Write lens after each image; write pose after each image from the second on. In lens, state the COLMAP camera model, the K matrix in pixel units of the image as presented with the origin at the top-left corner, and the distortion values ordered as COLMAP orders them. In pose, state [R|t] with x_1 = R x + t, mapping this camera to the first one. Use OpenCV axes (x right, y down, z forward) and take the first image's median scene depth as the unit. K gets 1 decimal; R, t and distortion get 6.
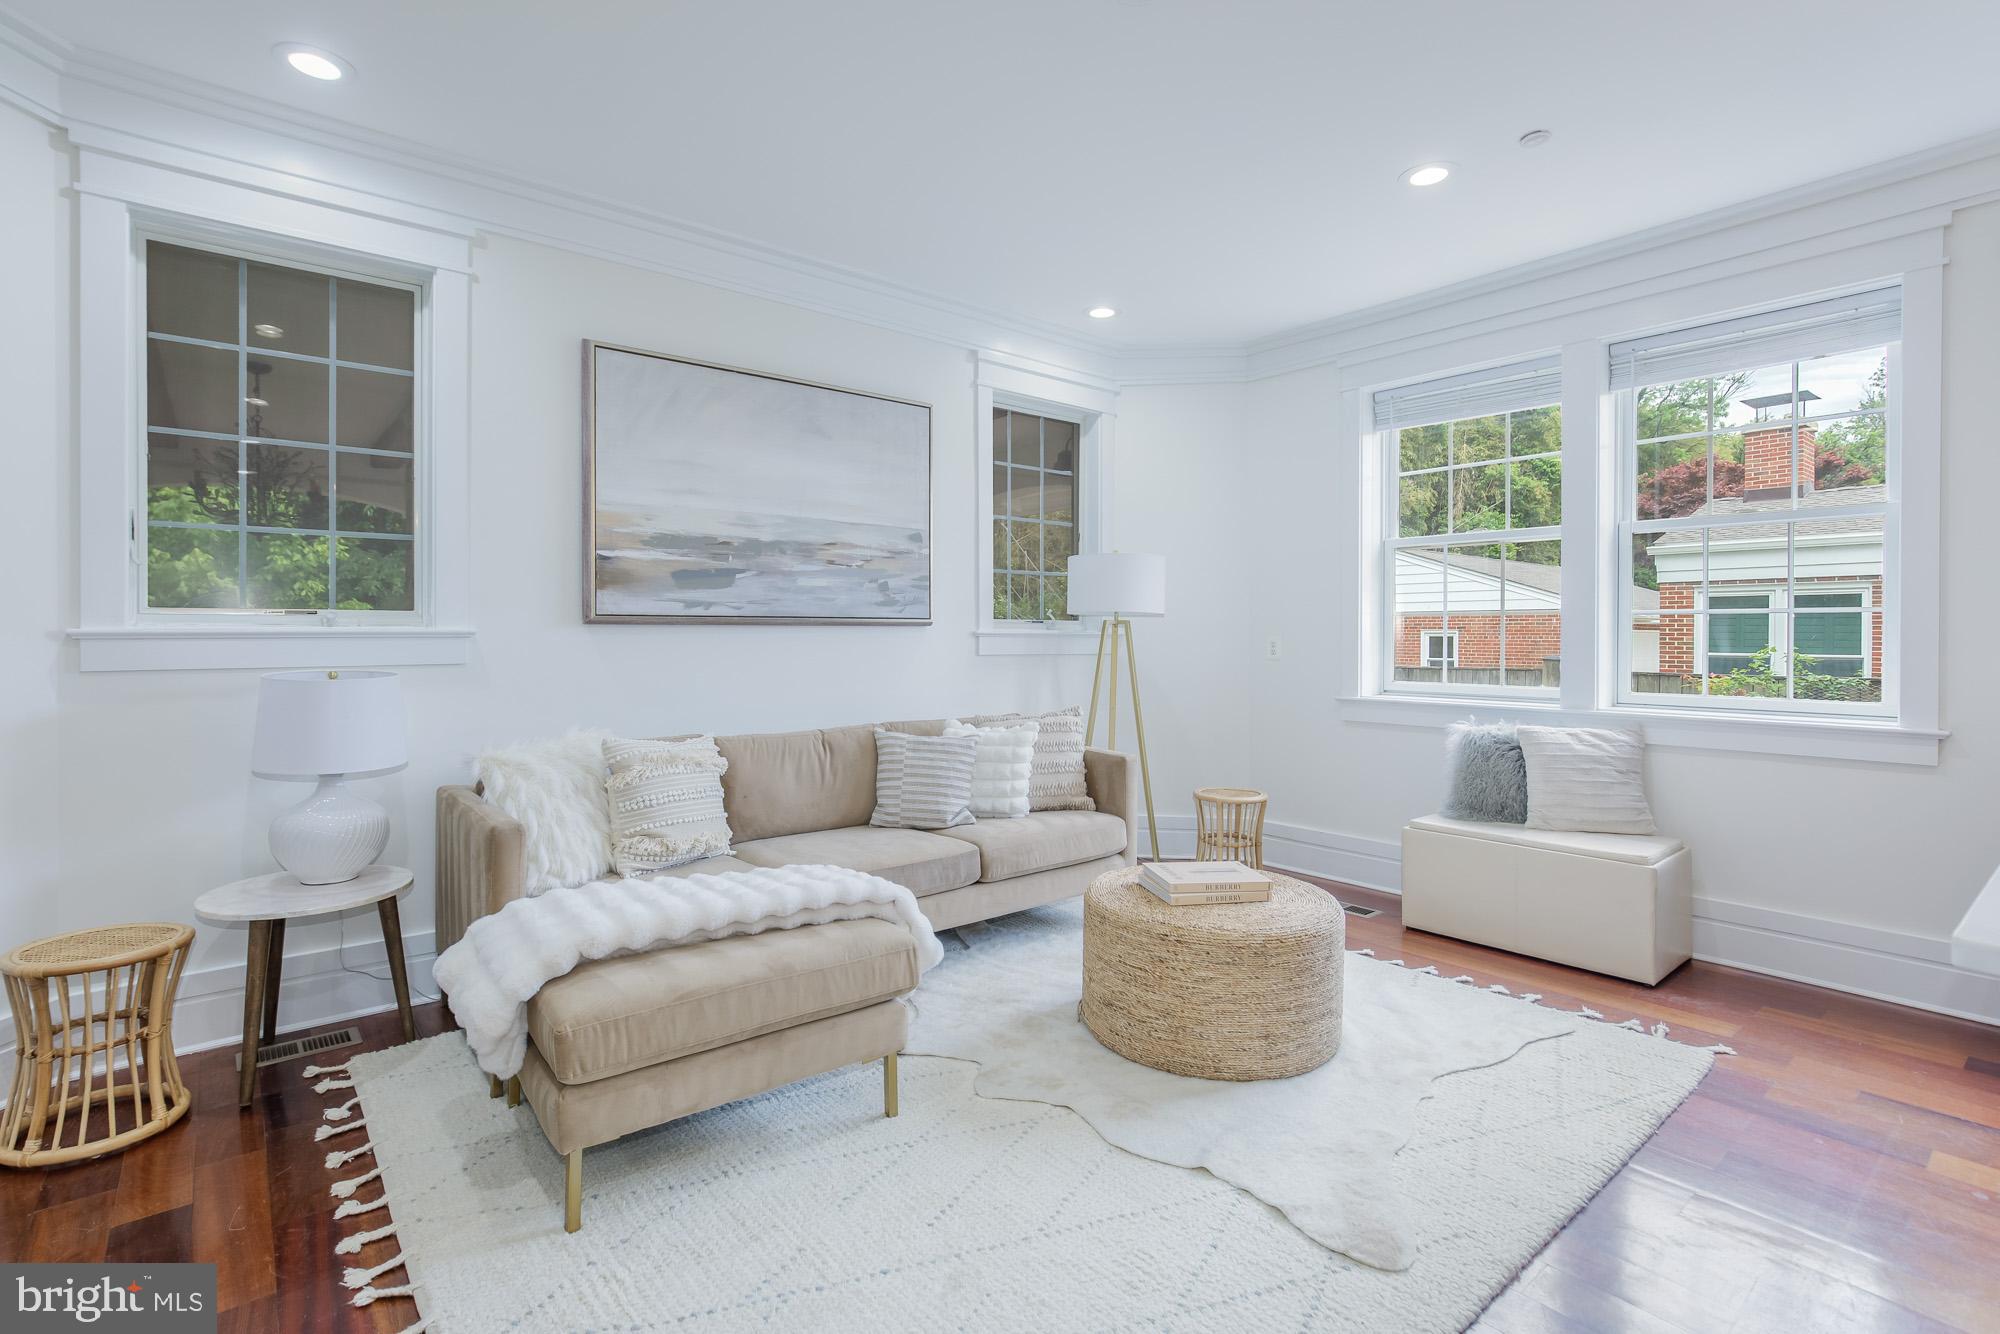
lens RADIAL K [[923.4, 0, 972.2], [0, 923.4, 645.8], [0, 0, 1]] dist [-0.009049, 0.001812]
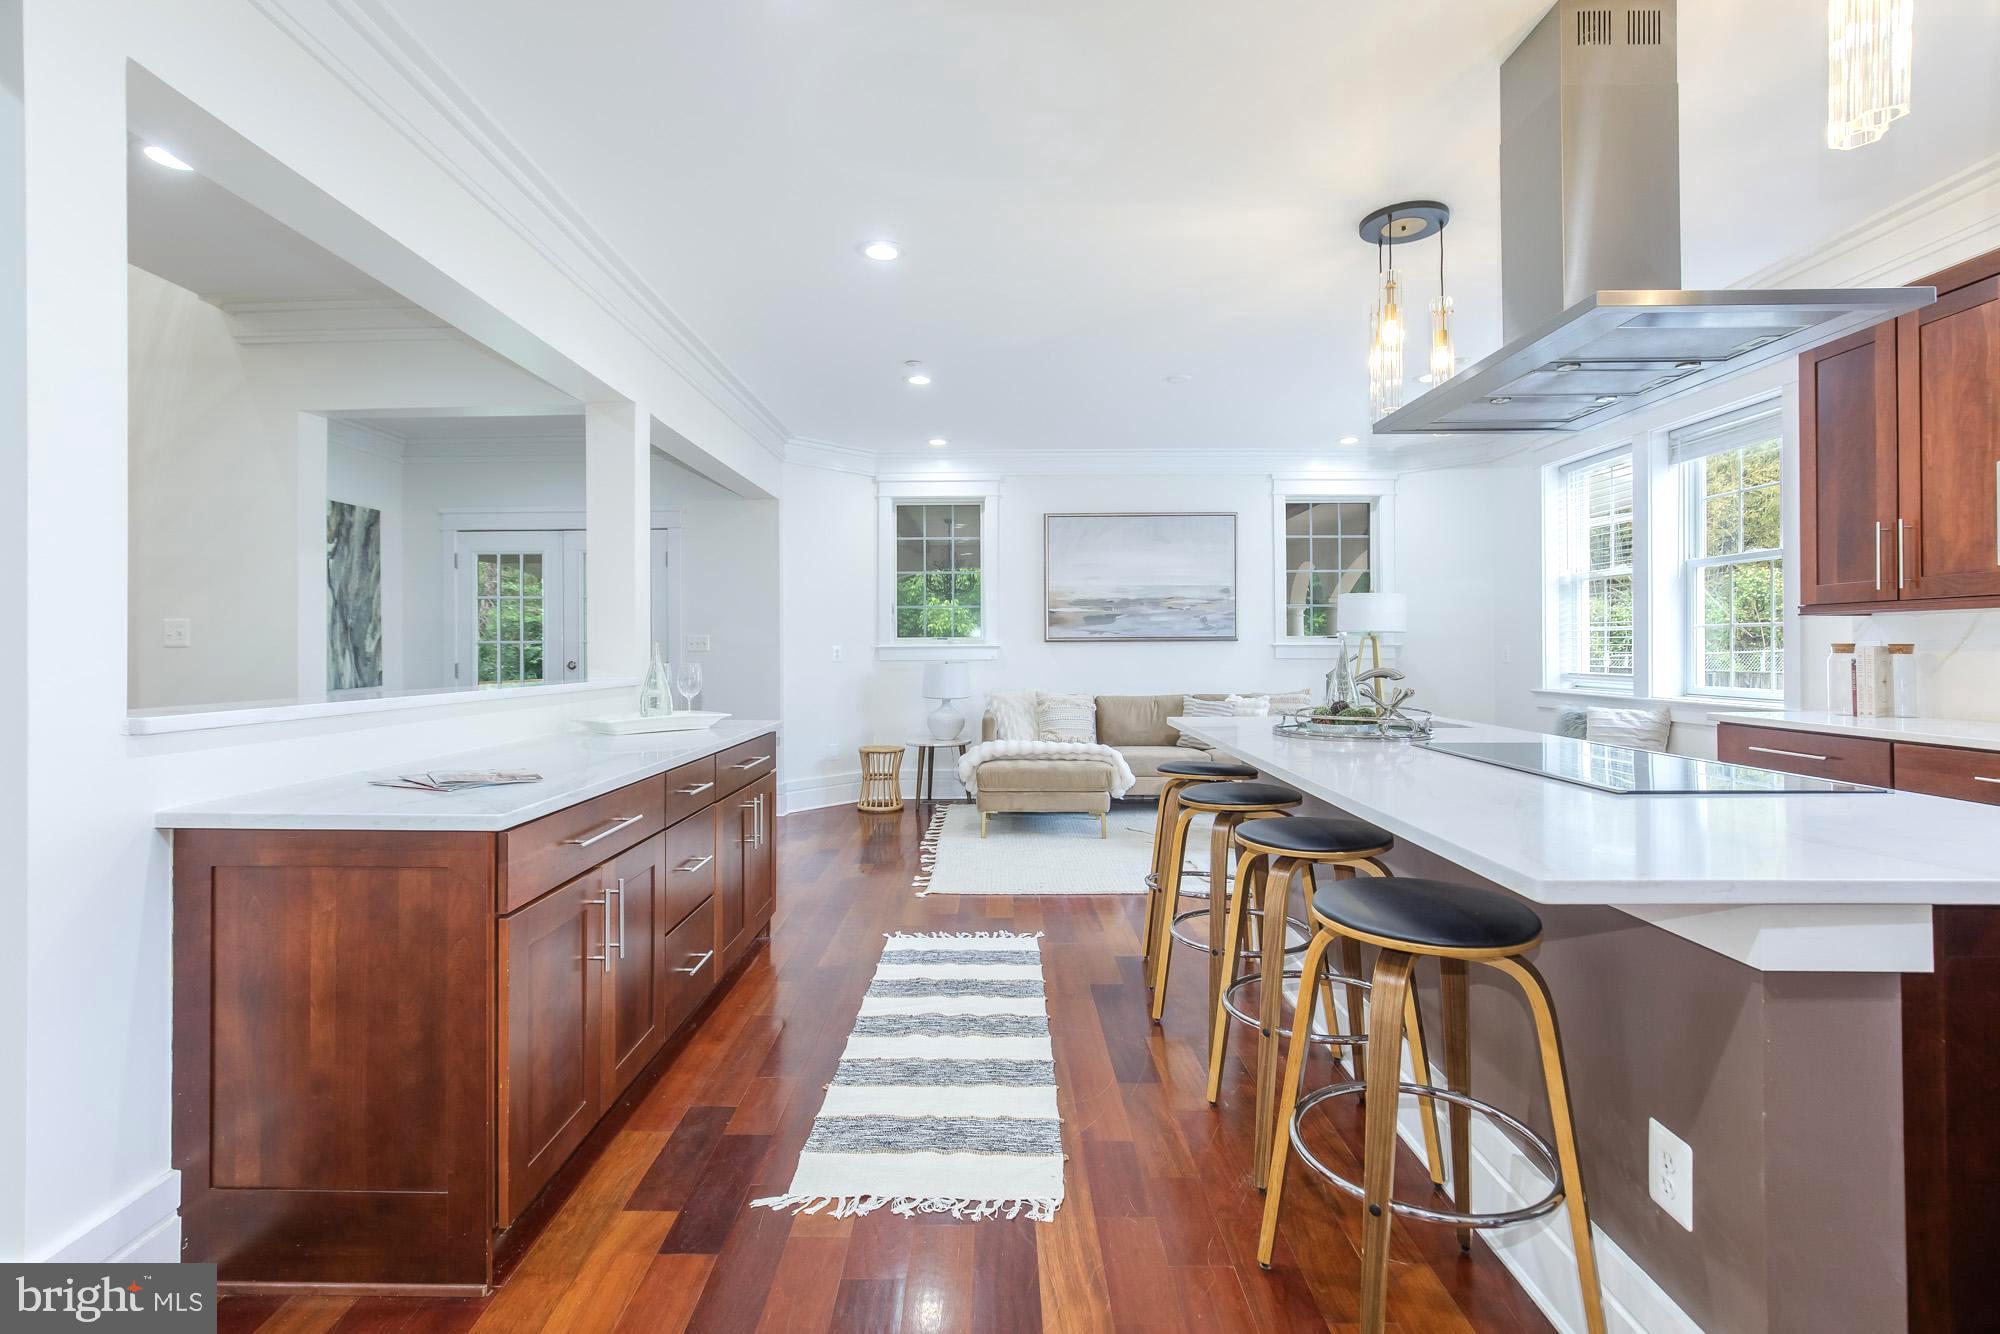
lens RADIAL K [[923.4, 0, 992.1], [0, 923.4, 658.2], [0, 0, 1]] dist [-0.009049, 0.001812]
pose [[0.780811, 0.003584, -0.624757, 0.814075], [-0.003874, 0.999992, 0.000895, 0.012447], [0.624756, 0.001722, 0.780818, -0.760963]]
